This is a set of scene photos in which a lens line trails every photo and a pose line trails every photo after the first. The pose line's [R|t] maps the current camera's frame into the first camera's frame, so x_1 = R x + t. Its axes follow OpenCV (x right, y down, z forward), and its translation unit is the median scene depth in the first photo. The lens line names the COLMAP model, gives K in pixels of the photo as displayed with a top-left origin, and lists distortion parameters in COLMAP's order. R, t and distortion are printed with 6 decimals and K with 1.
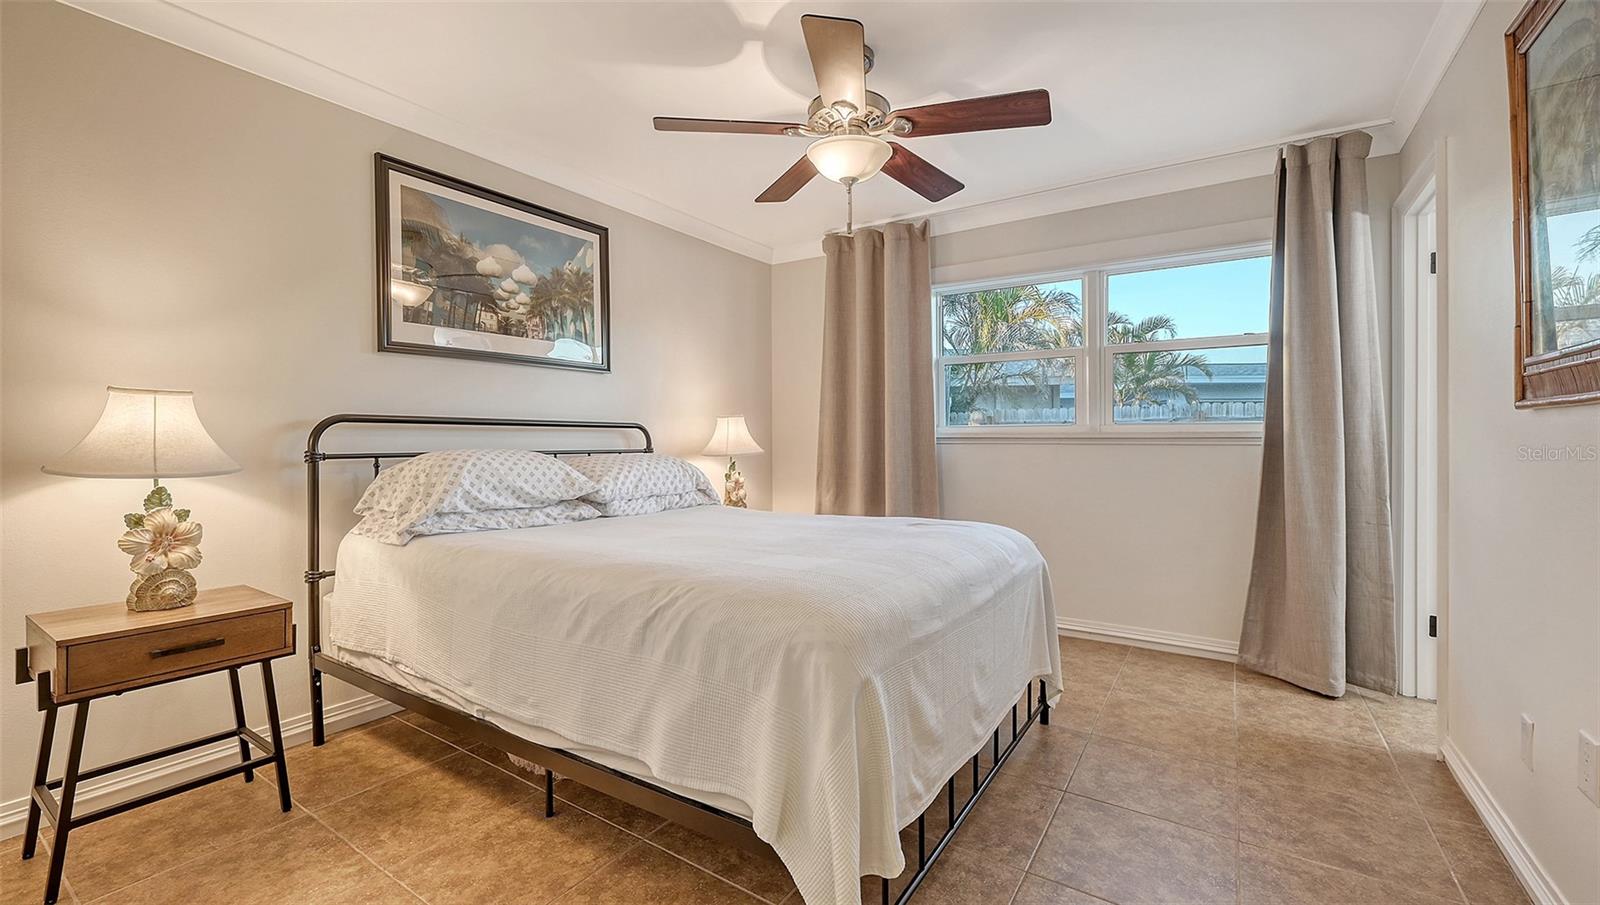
lens RADIAL K [[637.7, 0, 807.4], [0, 637.7, 447.4], [0, 0, 1]] dist [0.002881, 0.000442]
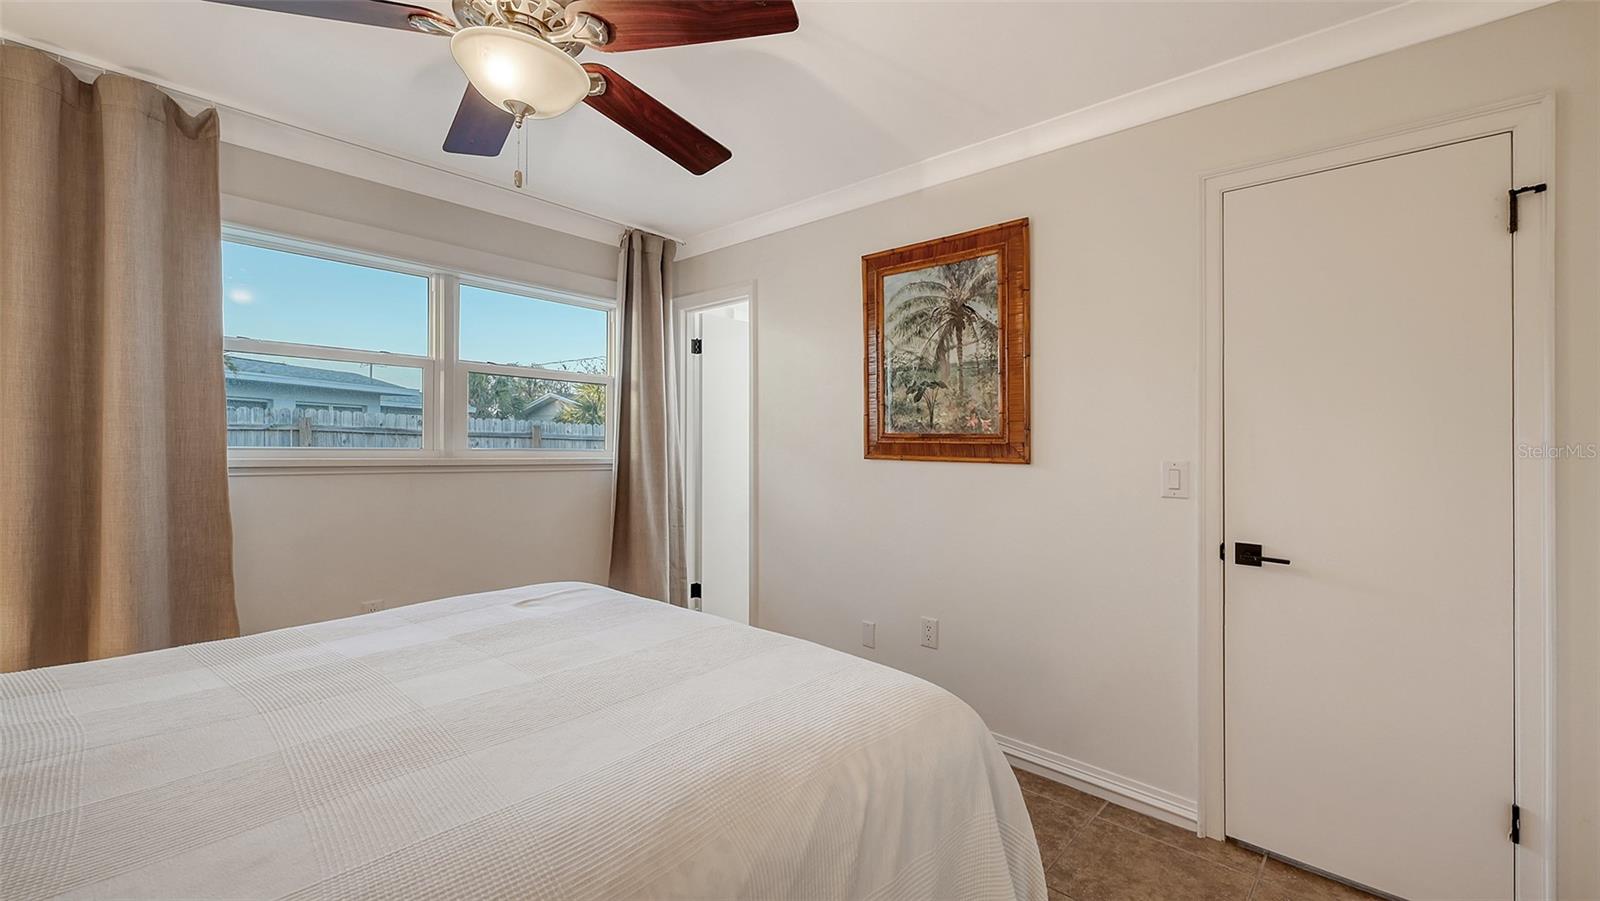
lens RADIAL K [[645.6, 0, 803.7], [0, 645.6, 446.2], [0, 0, 1]] dist [-0.000712, -0.000324]
pose [[0.178430, 0.001332, 0.983952, -0.378581], [-0.001946, 0.999998, -0.001001, -0.045377], [-0.983951, -0.001736, 0.178432, 0.399678]]
